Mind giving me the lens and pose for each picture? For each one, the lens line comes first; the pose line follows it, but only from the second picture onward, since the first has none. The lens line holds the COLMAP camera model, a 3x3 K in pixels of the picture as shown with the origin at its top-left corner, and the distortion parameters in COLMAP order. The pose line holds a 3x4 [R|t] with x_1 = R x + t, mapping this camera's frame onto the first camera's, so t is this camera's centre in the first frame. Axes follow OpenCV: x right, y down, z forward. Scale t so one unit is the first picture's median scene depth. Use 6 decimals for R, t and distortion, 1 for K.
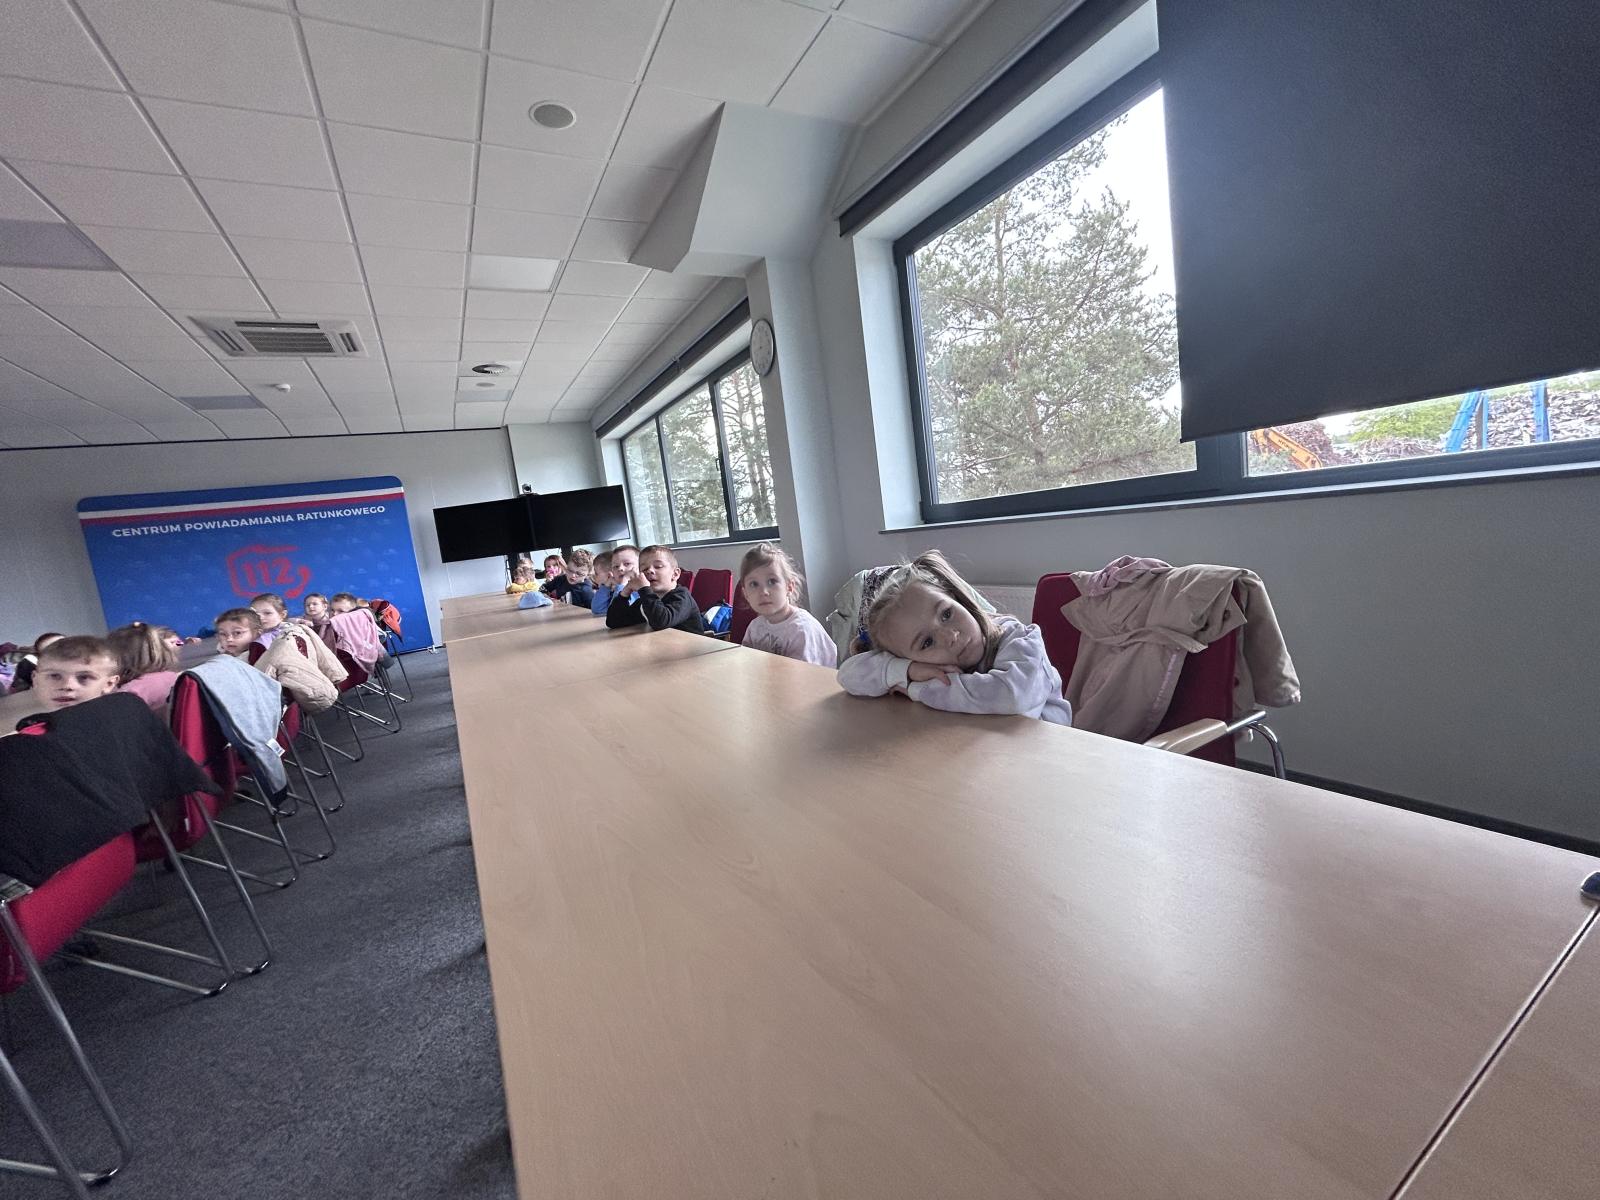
lens RADIAL K [[651.8, 0, 801.7], [0, 651.8, 595.4], [0, 0, 1]] dist [0.002498, 0.000745]
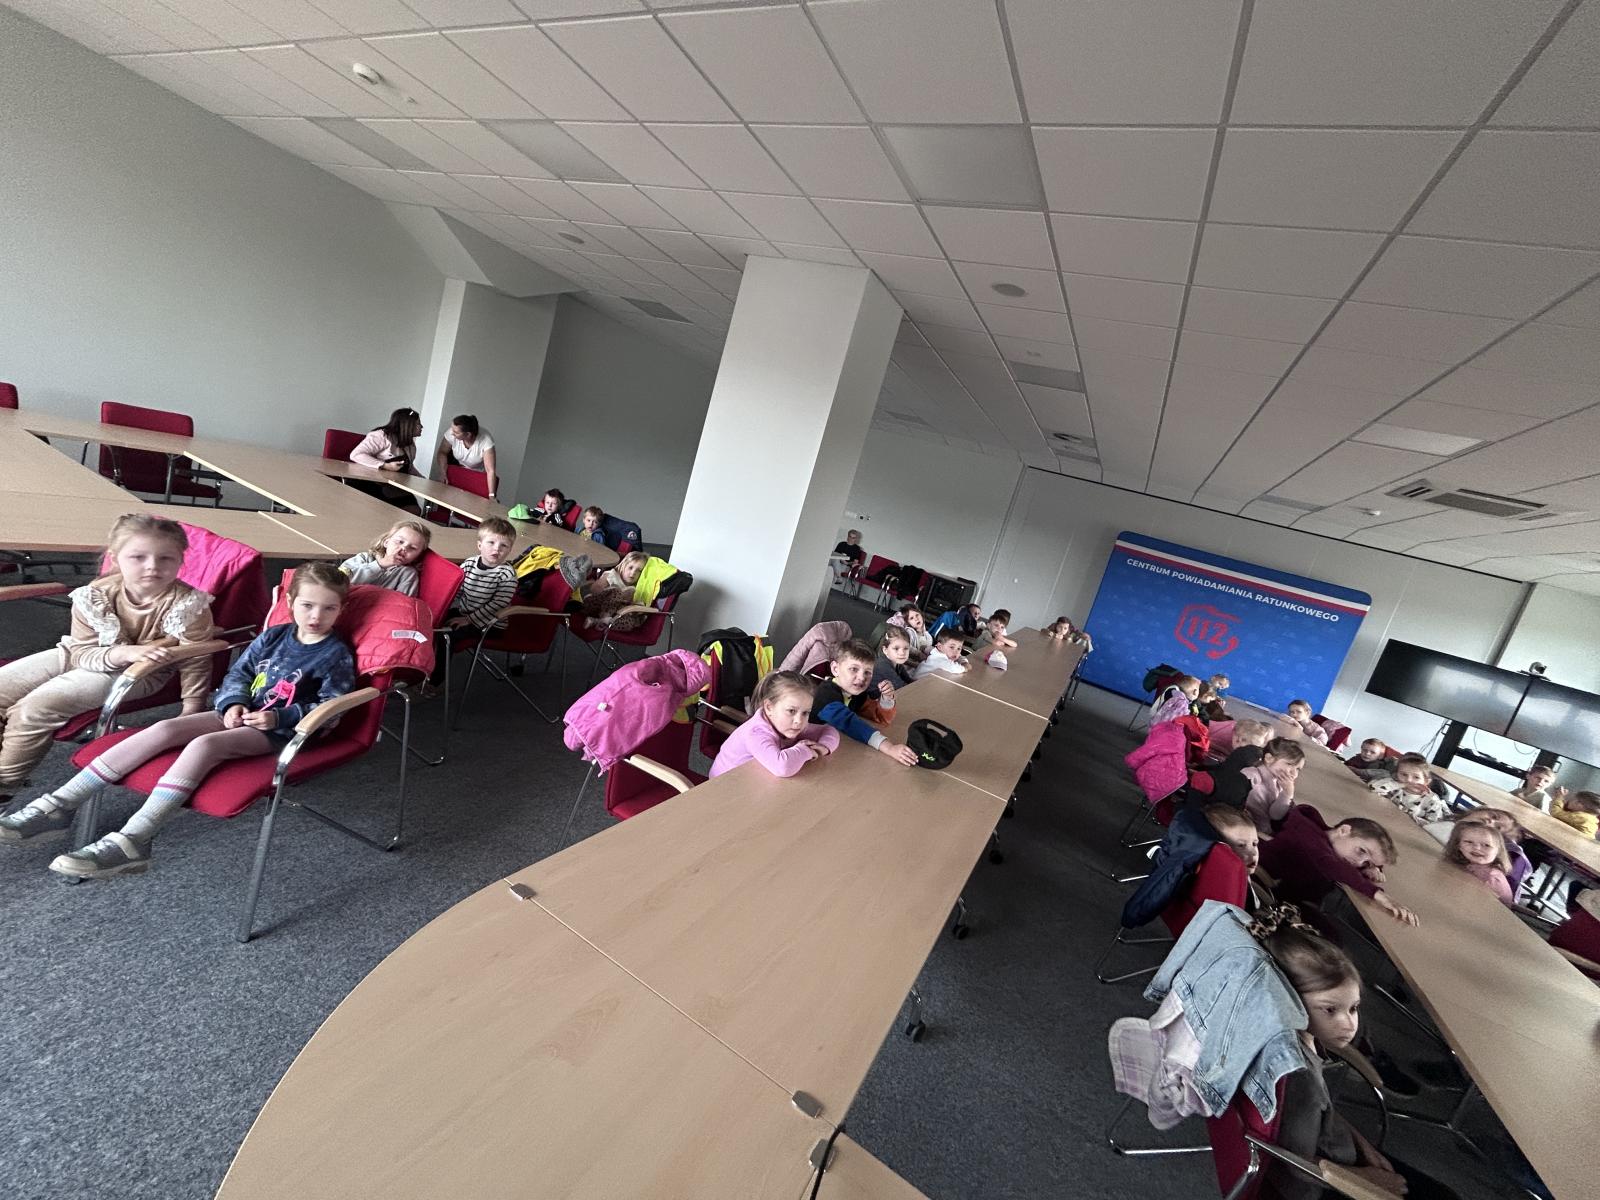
lens RADIAL K [[651.8, 0, 801.7], [0, 651.8, 595.4], [0, 0, 1]] dist [0.002498, 0.000745]
pose [[0.478559, 0.402013, -0.780620, -0.279686], [-0.432506, 0.881625, 0.188882, 0.002710], [0.764147, 0.247231, 0.595782, -0.253780]]
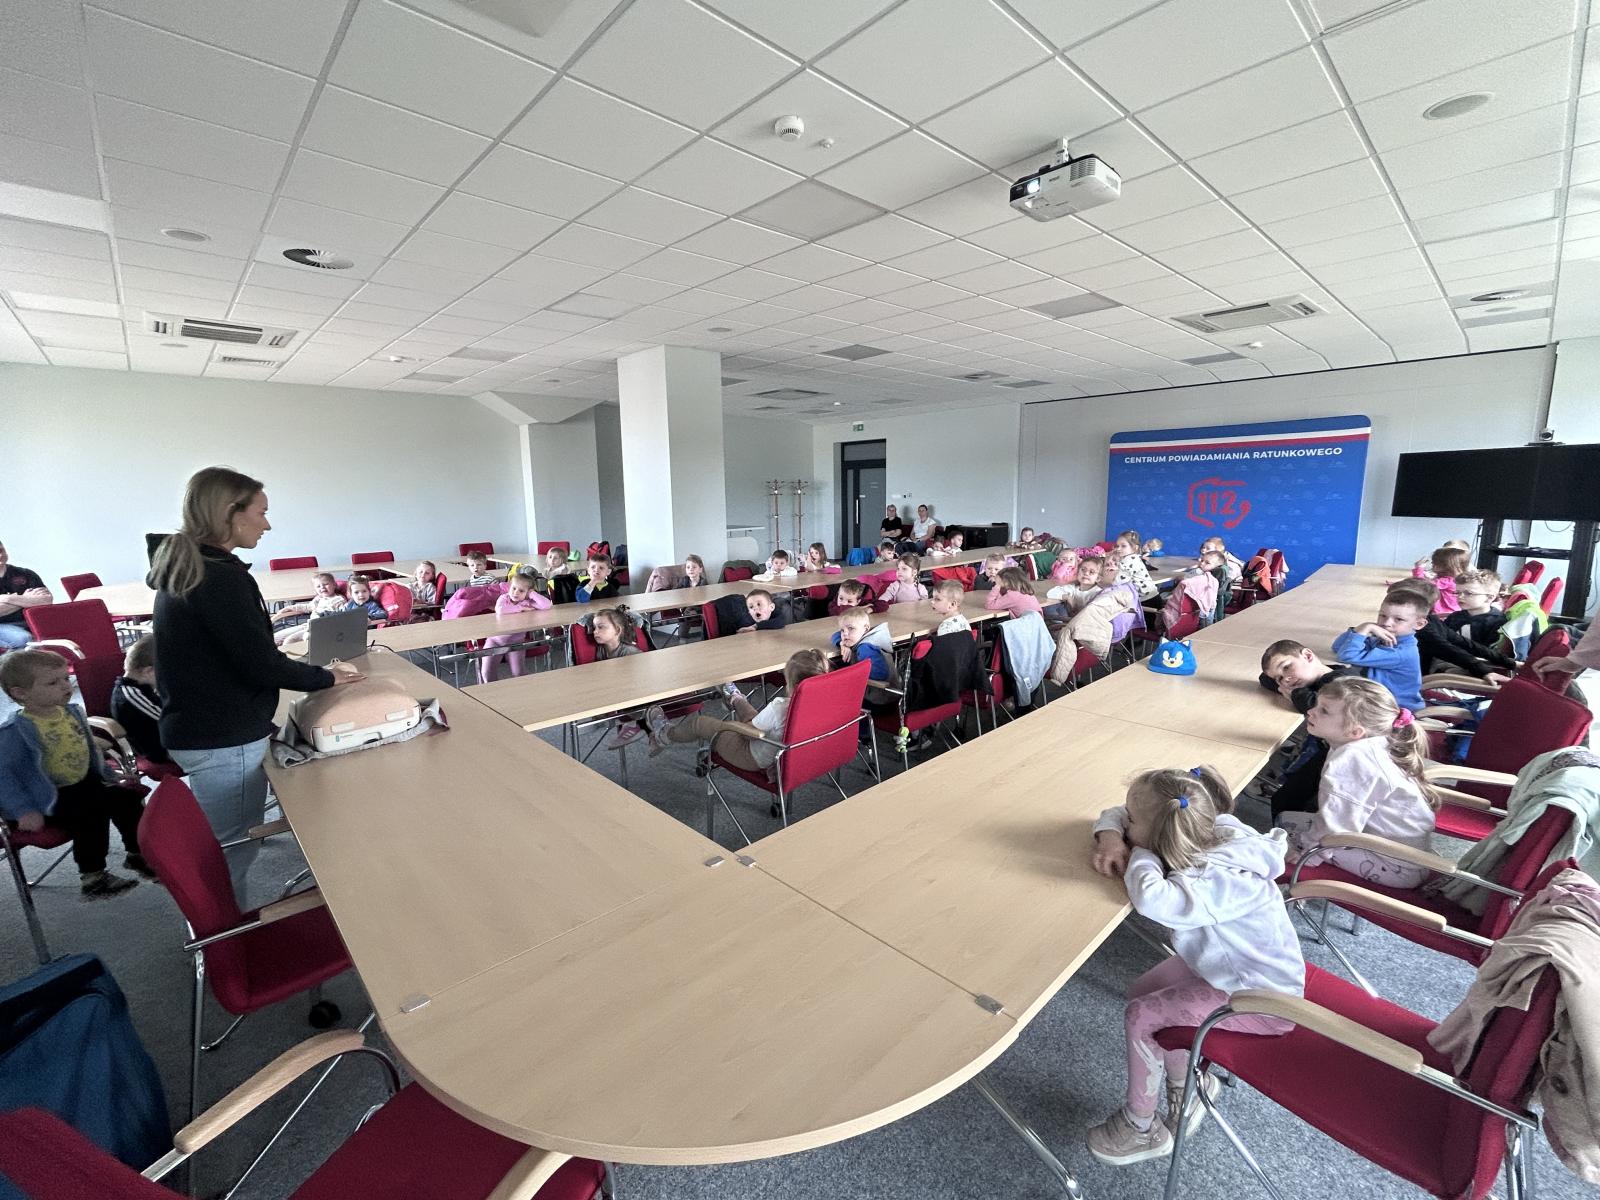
lens RADIAL K [[676.0, 0, 793.4], [0, 676.0, 598.2], [0, 0, 1]] dist [0.001690, 0.001109]
pose [[0.241968, 0.274426, -0.930667, 0.150502], [-0.125558, 0.959961, 0.250419, -0.077843], [0.962126, 0.056259, 0.266737, -0.017530]]
